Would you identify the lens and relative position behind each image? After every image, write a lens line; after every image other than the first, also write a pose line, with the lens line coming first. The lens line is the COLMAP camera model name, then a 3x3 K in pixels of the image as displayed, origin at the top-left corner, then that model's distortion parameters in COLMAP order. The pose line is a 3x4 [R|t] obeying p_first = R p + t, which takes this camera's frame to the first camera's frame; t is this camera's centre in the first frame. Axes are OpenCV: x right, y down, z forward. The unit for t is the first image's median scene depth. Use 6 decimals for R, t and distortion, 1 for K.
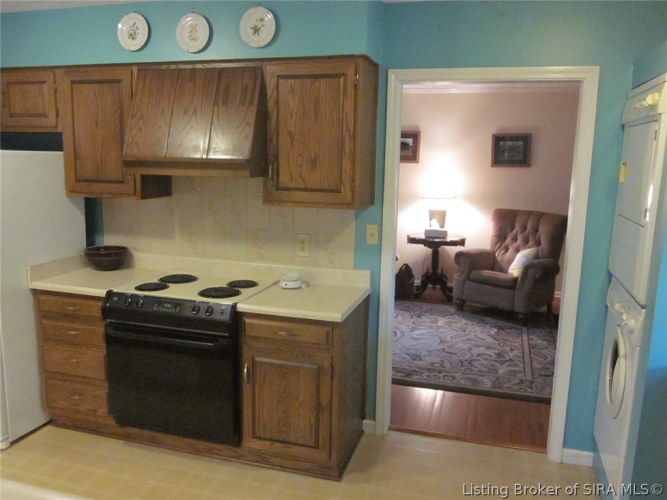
lens RADIAL K [[557.9, 0, 331.5], [0, 557.9, 253.3], [0, 0, 1]] dist [-0.037722, 0.004712]
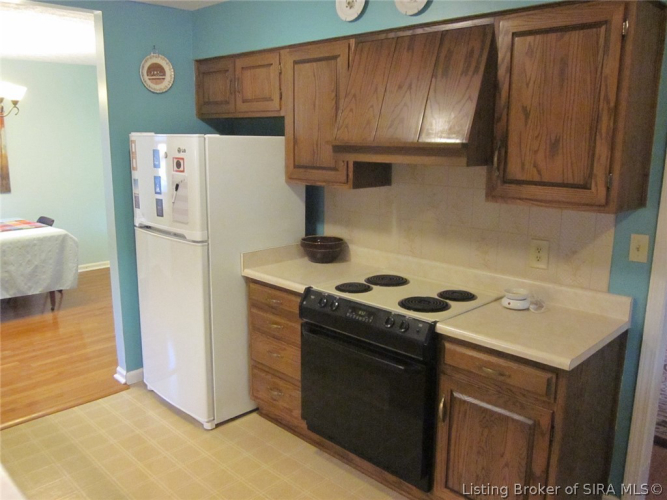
lens RADIAL K [[557.9, 0, 329.1], [0, 557.9, 253.9], [0, 0, 1]] dist [-0.037722, 0.004712]
pose [[0.880938, 0.082126, -0.466051, 0.055250], [-0.069695, 0.996603, 0.043880, -0.030990], [0.468072, -0.006174, 0.883669, 0.195322]]
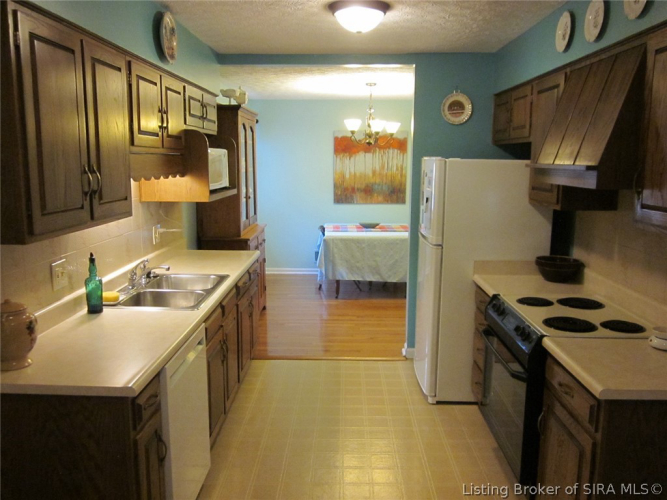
lens RADIAL K [[557.9, 0, 332.1], [0, 557.9, 253.4], [0, 0, 1]] dist [-0.037722, 0.004712]
pose [[0.263063, 0.140417, -0.954505, 0.484004], [-0.165349, 0.981275, 0.098785, -0.057398], [0.950504, 0.131840, 0.281355, 0.404186]]
